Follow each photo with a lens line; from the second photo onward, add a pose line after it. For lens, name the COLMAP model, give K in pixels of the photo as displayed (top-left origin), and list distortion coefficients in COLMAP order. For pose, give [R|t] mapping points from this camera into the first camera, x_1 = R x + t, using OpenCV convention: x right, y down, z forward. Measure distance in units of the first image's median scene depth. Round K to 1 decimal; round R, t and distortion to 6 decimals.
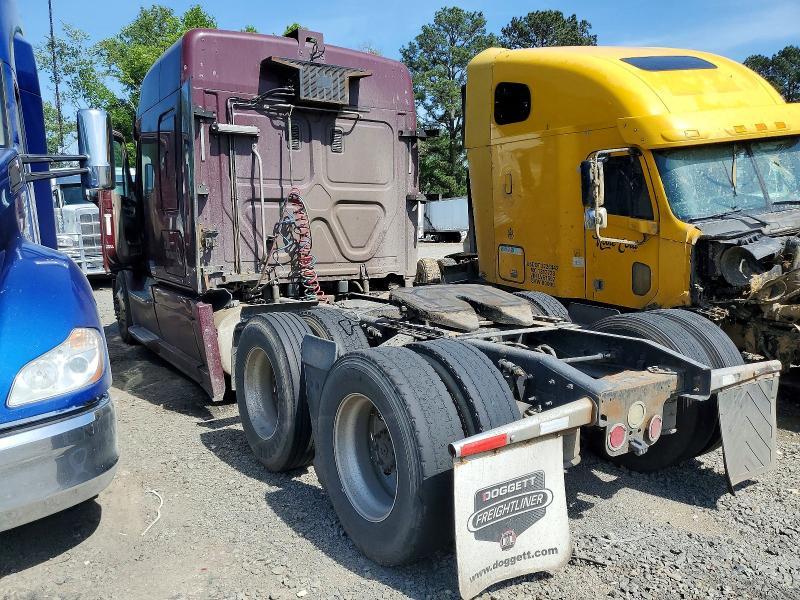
lens RADIAL K [[629.0, 0, 401.3], [0, 629.0, 304.6], [0, 0, 1]] dist [-0.013123, 0.002610]
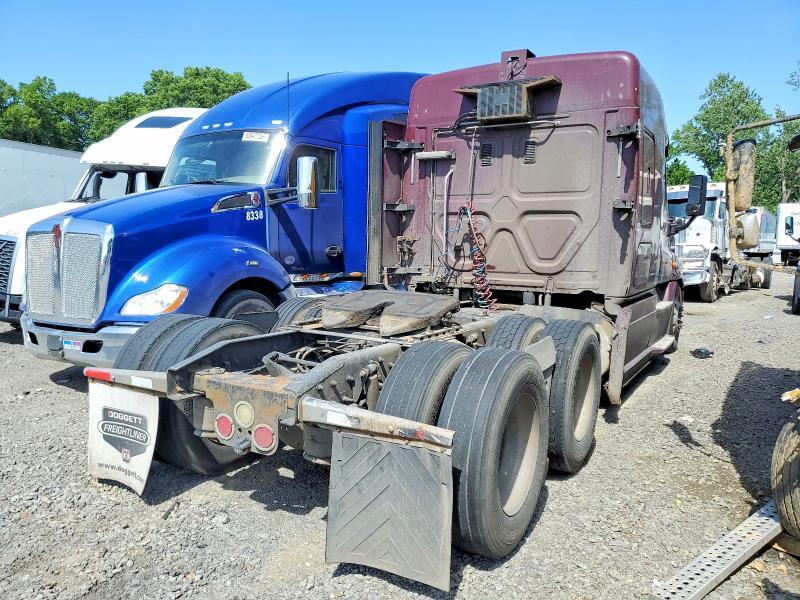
lens RADIAL K [[629.0, 0, 400.6], [0, 629.0, 295.2], [0, 0, 1]] dist [-0.013123, 0.002610]
pose [[0.433621, 0.090049, -0.896585, 0.745260], [-0.126649, 0.991208, 0.038301, -0.047984], [0.892151, 0.096944, 0.441213, 0.406277]]
